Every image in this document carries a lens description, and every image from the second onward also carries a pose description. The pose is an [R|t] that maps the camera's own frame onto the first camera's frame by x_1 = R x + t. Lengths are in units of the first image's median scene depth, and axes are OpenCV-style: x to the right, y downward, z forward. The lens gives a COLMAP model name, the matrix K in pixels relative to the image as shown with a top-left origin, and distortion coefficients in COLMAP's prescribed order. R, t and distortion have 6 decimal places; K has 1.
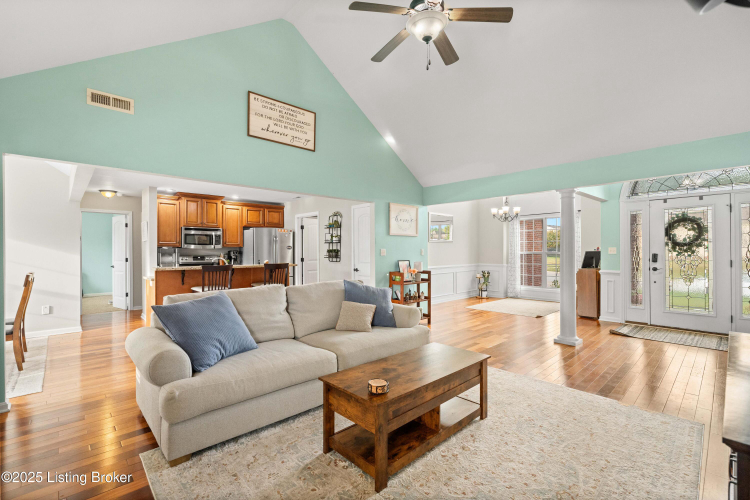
lens RADIAL K [[343.0, 0, 375.7], [0, 343.0, 250.7], [0, 0, 1]] dist [-0.000315, 0.000106]
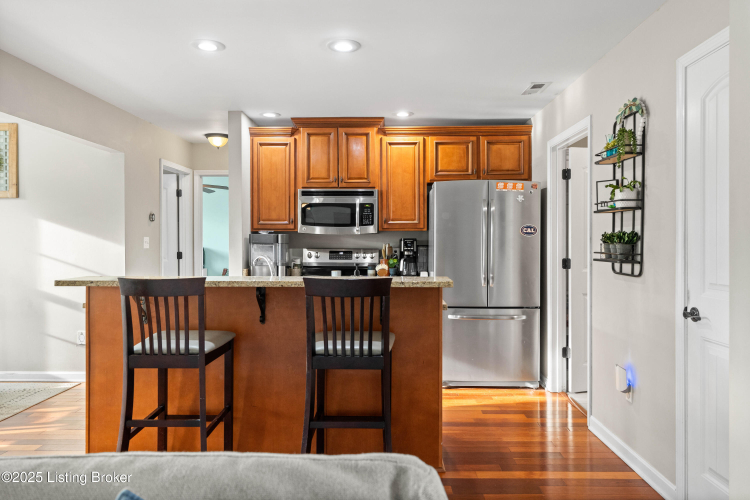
lens RADIAL K [[545.0, 0, 376.6], [0, 545.0, 246.6], [0, 0, 1]] dist [0.038477, 0.000395]
pose [[0.717233, 0.007462, -0.696793, 0.052584], [-0.001039, 0.999953, 0.009640, 0.003893], [0.696832, -0.006190, 0.717208, 0.522730]]
